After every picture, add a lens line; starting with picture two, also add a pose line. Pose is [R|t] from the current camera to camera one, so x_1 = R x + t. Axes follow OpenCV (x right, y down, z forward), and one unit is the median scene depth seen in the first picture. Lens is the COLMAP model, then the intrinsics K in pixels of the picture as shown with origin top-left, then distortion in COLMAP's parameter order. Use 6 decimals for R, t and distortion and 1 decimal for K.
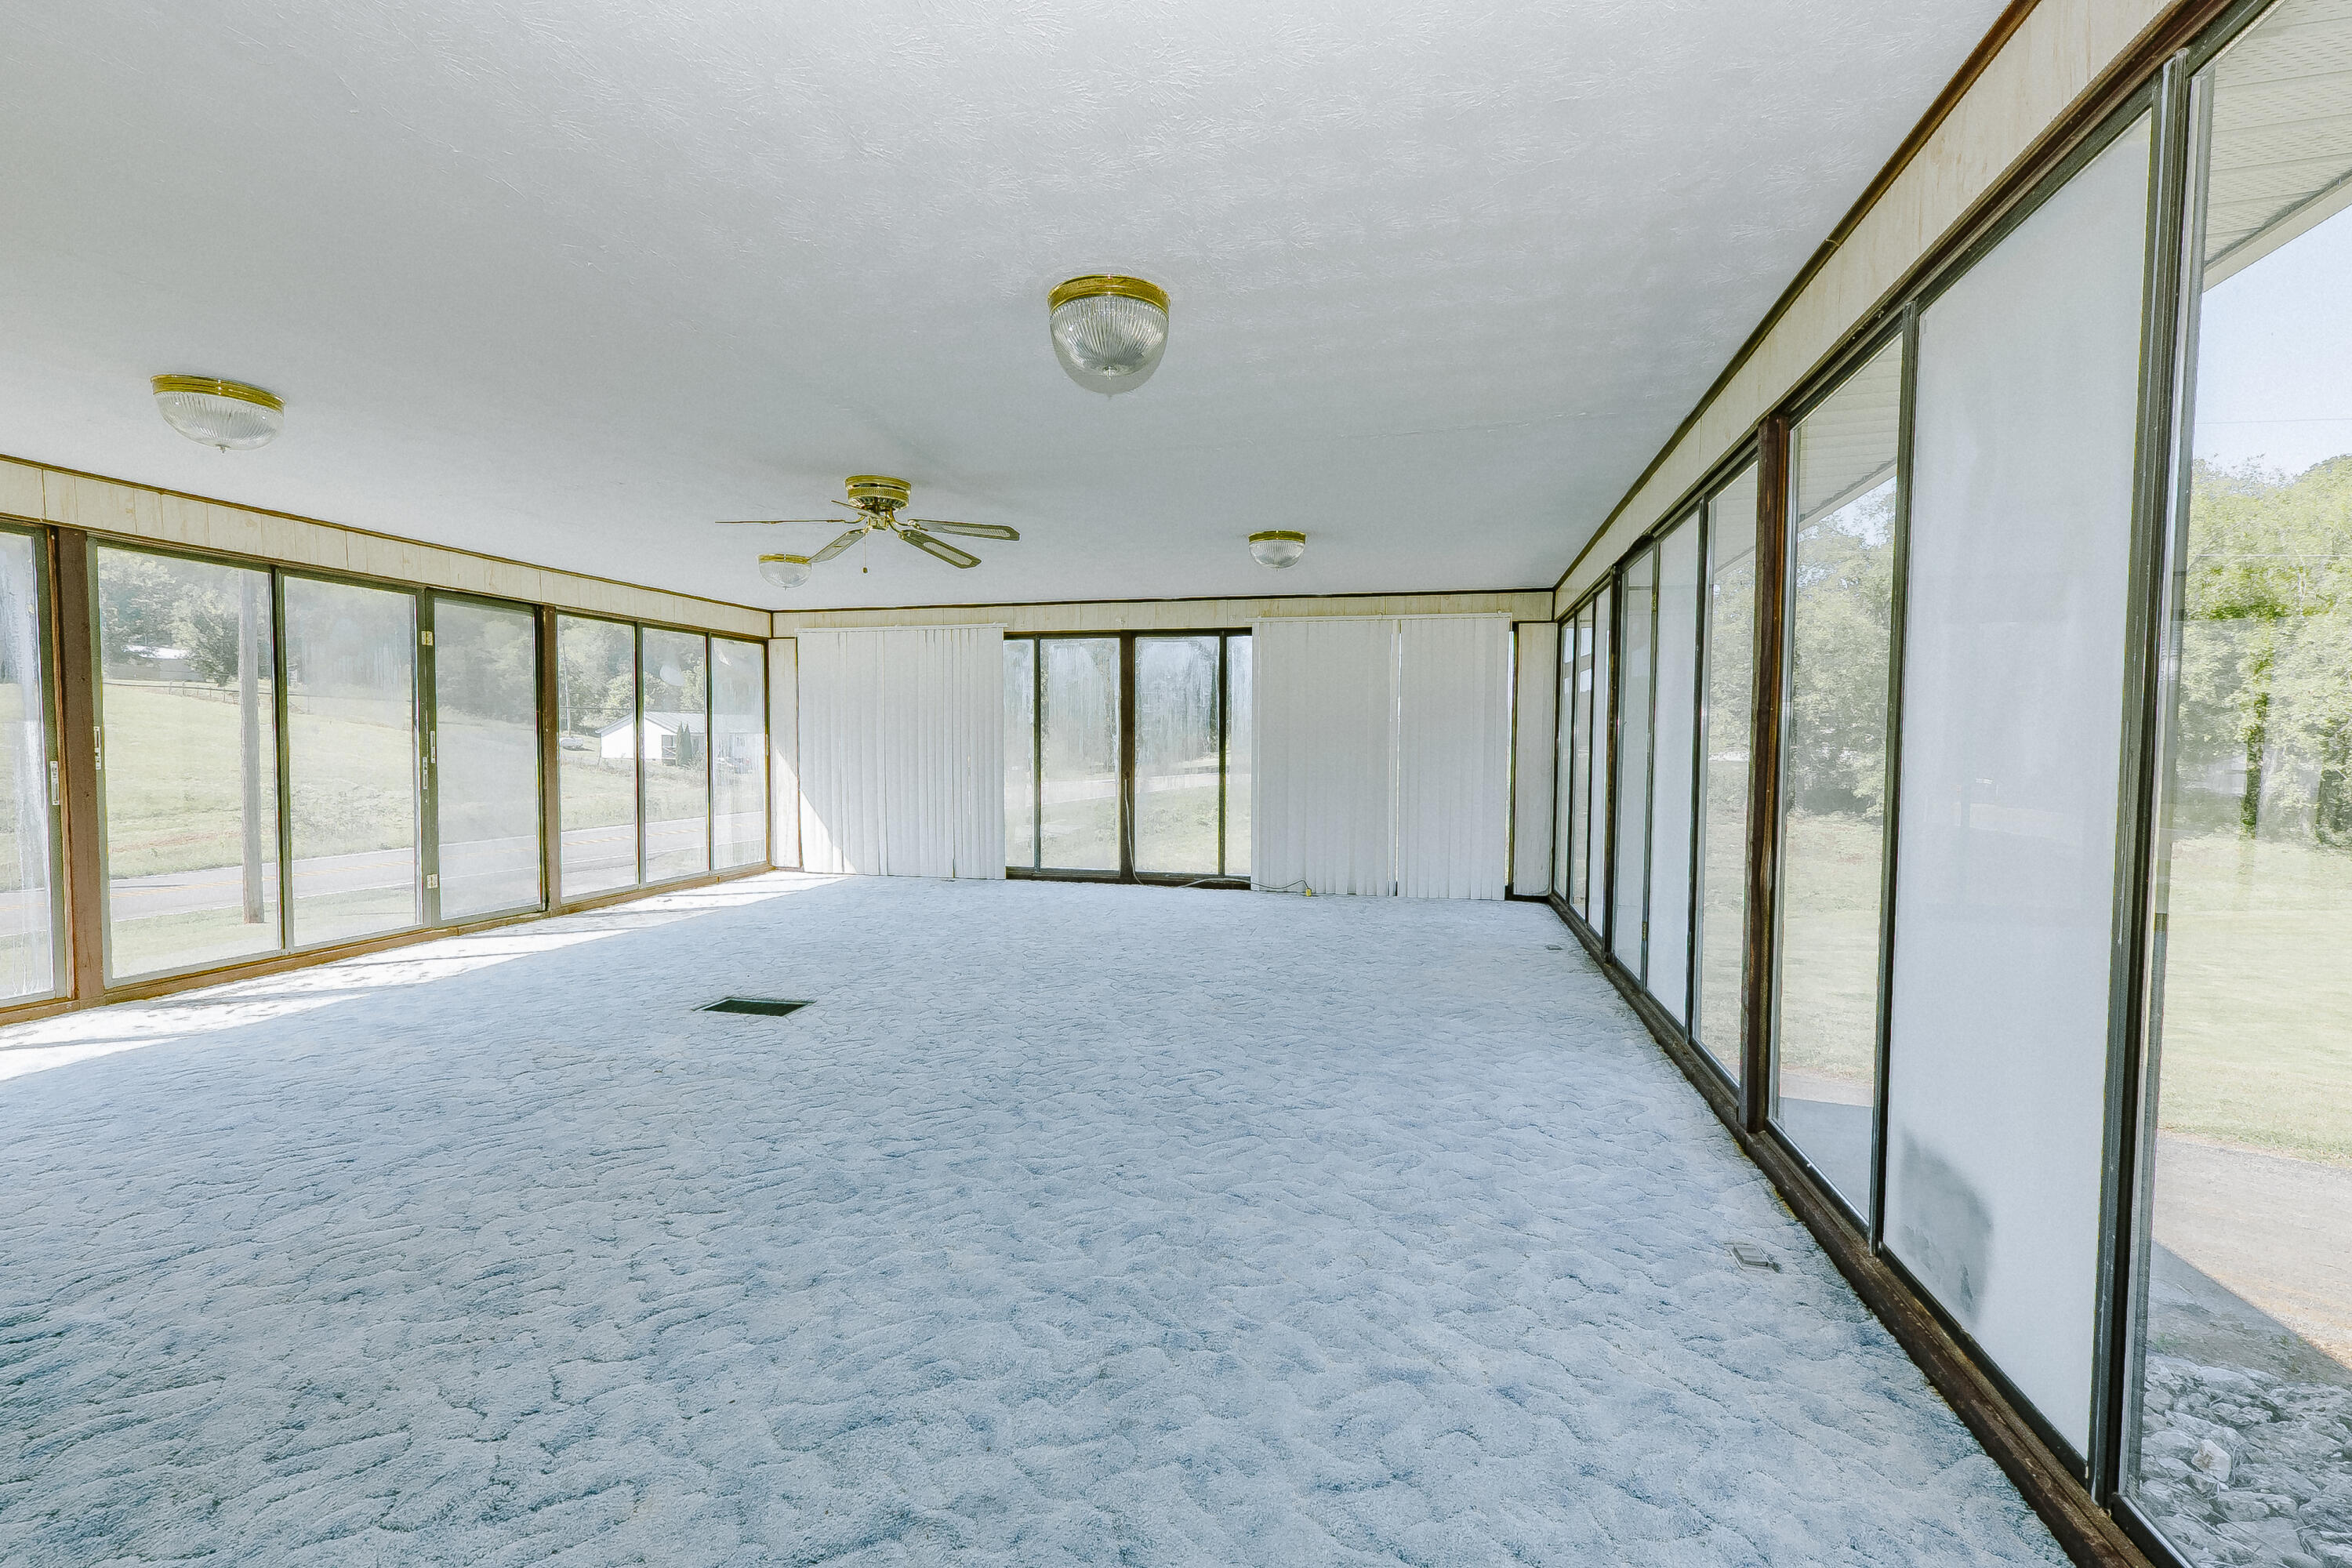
lens RADIAL K [[1016.5, 0, 1176.0], [0, 1016.5, 784.0], [0, 0, 1]] dist [0.002108, 0.000312]
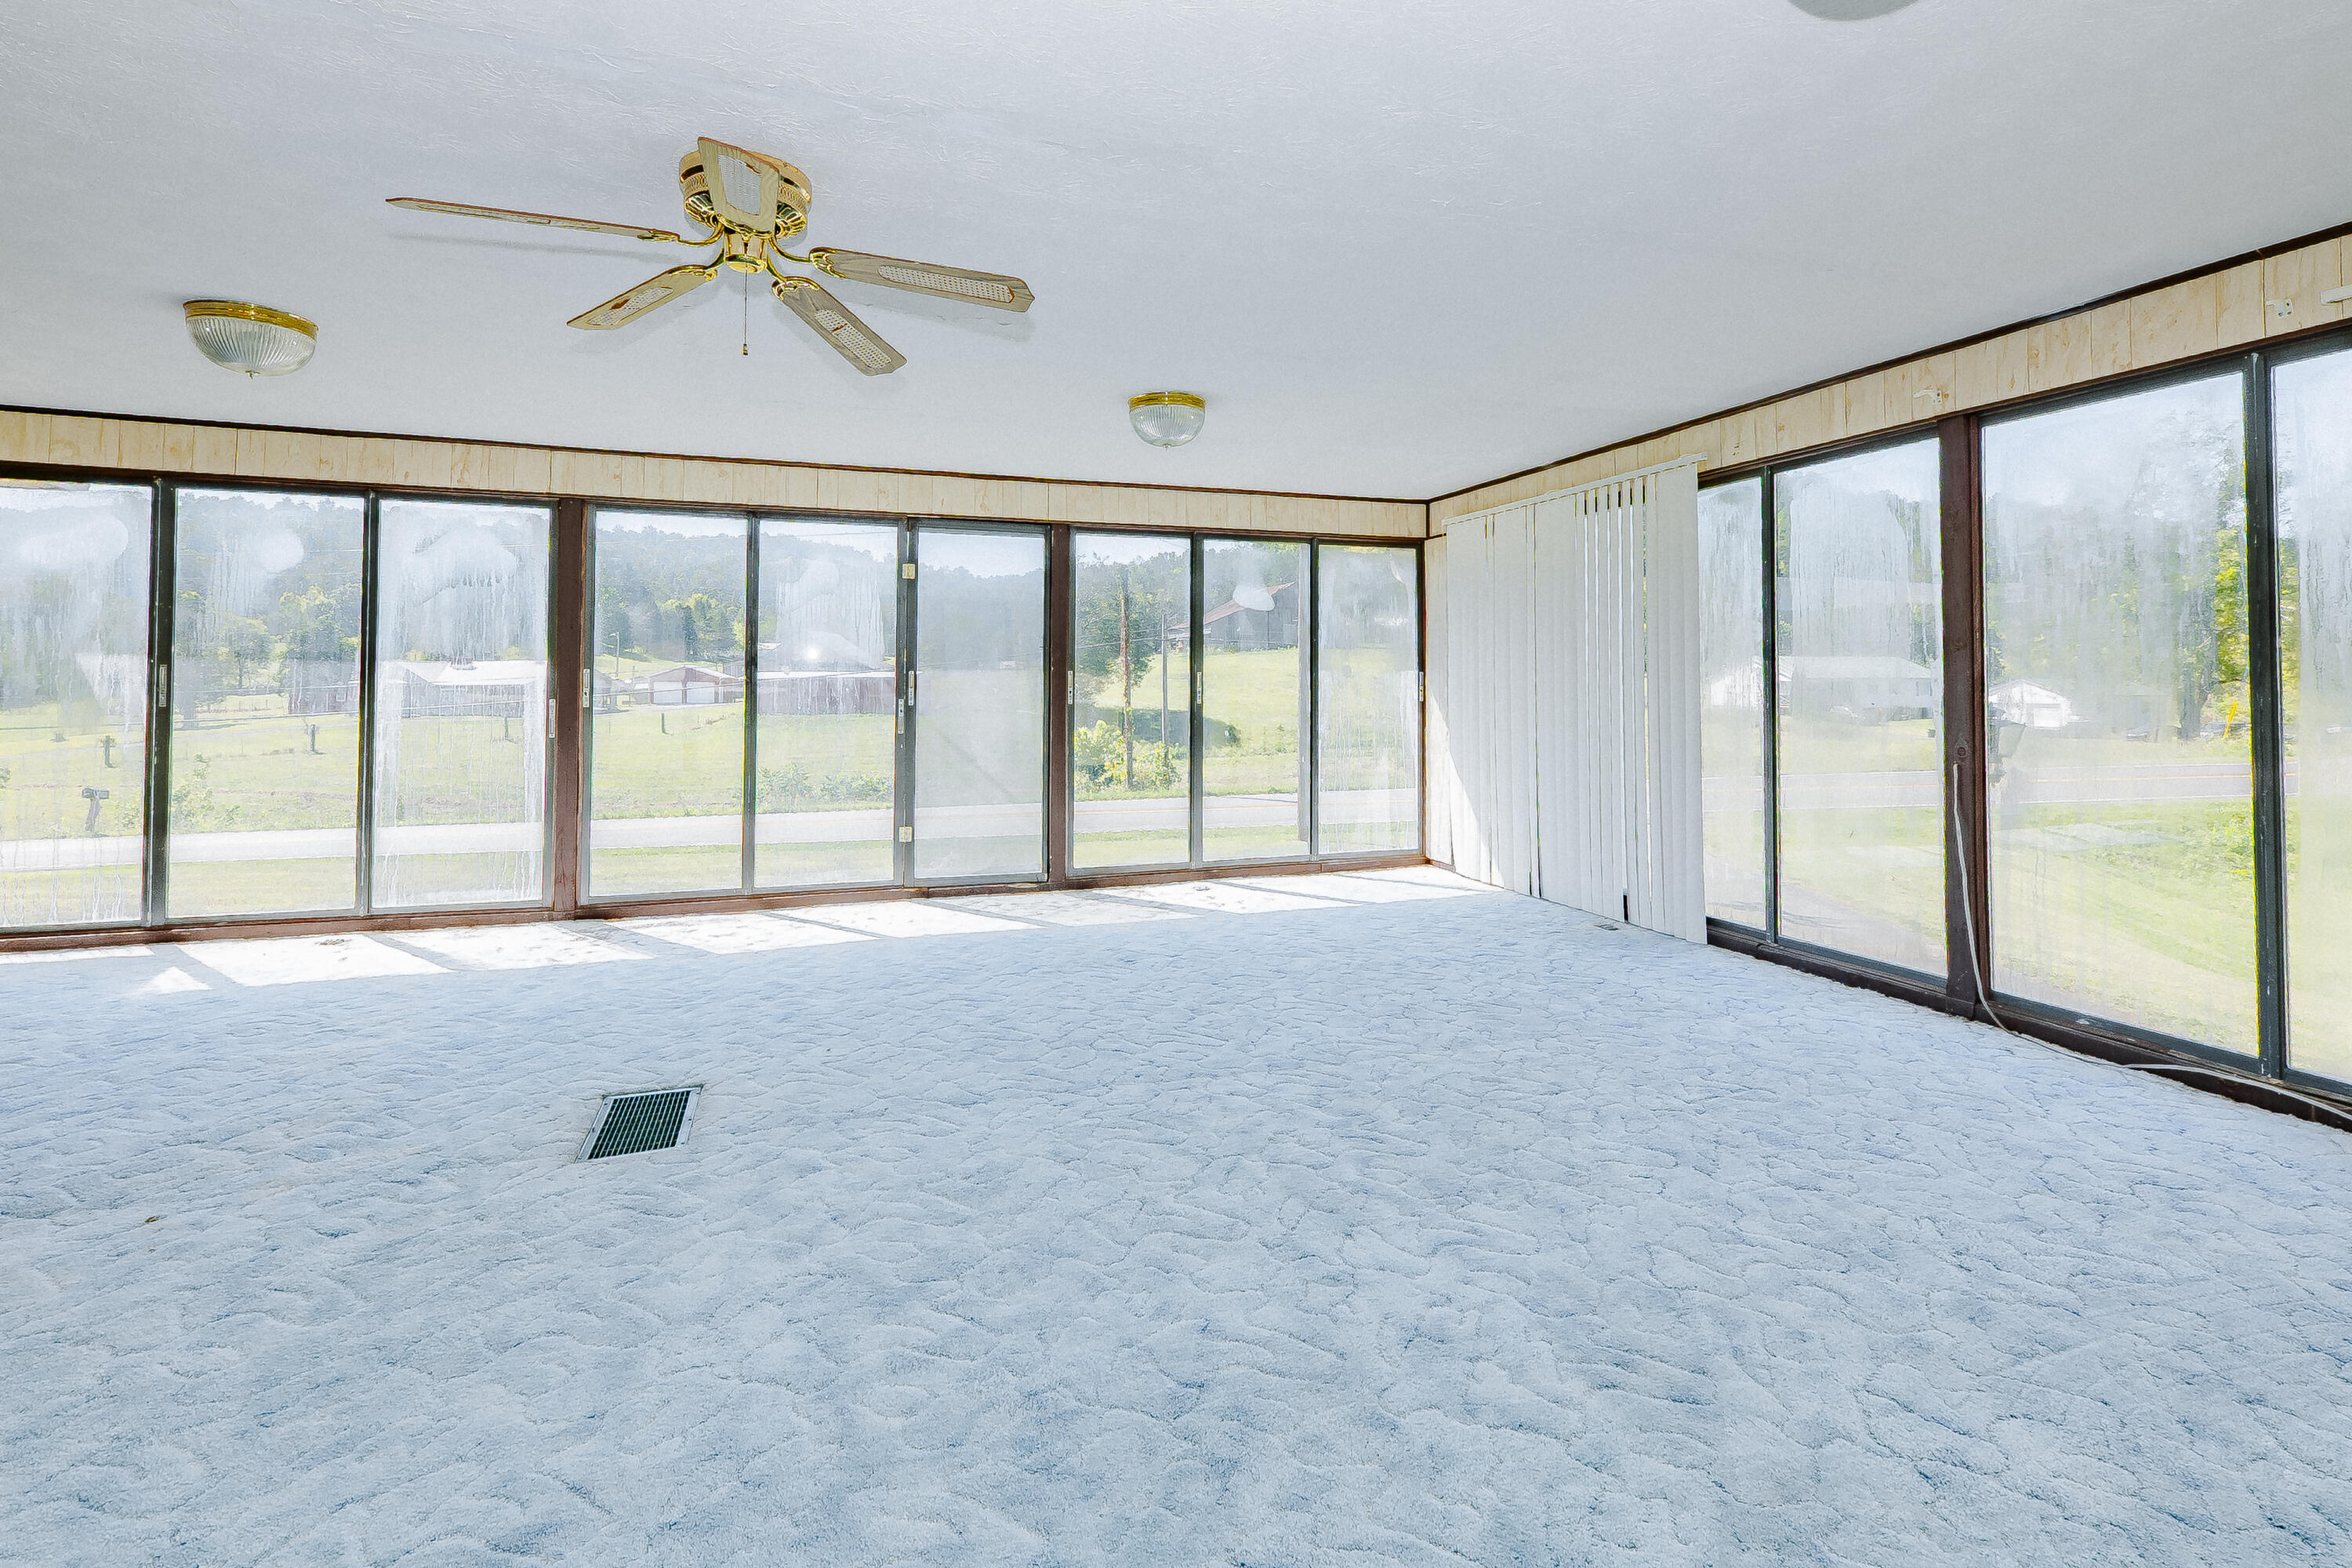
lens RADIAL K [[1065.9, 0, 1179.4], [0, 1065.9, 662.9], [0, 0, 1]] dist [-0.001969, -0.000144]
pose [[0.535316, -0.022718, -0.844346, 0.152277], [-0.032327, 0.998355, -0.047357, -0.015445], [0.844033, 0.052646, 0.533701, 0.491424]]
